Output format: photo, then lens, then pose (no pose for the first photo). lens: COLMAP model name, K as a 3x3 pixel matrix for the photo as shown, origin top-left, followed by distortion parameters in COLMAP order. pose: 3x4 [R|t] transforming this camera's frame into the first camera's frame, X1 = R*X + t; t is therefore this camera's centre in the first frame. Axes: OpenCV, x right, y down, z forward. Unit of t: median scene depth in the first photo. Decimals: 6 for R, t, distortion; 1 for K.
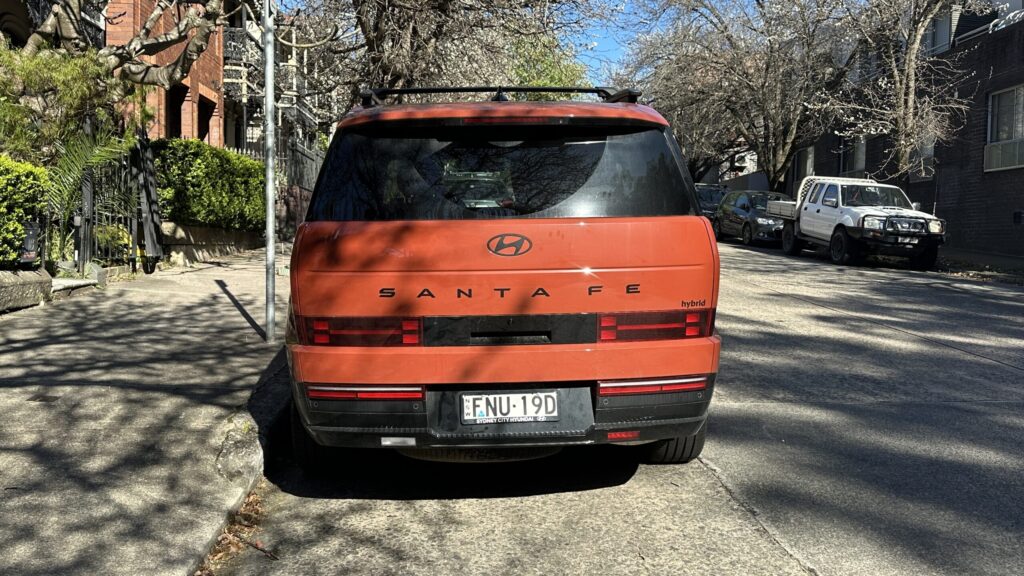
lens RADIAL K [[968.0, 0, 512.0], [0, 968.0, 288.0], [0, 0, 1]] dist [0.176656, -0.369576]
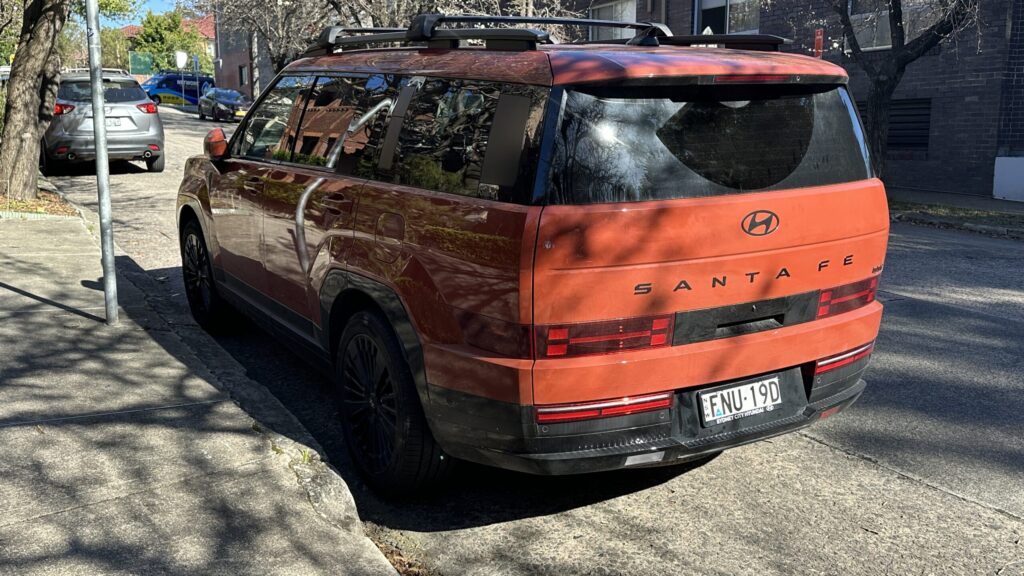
lens RADIAL K [[968.0, 0, 512.0], [0, 968.0, 288.0], [0, 0, 1]] dist [0.176656, -0.369576]
pose [[0.872593, -0.092629, 0.479584, -0.616626], [0.037775, 0.991711, 0.122812, -0.101114], [-0.486984, -0.089049, 0.868859, 0.323478]]
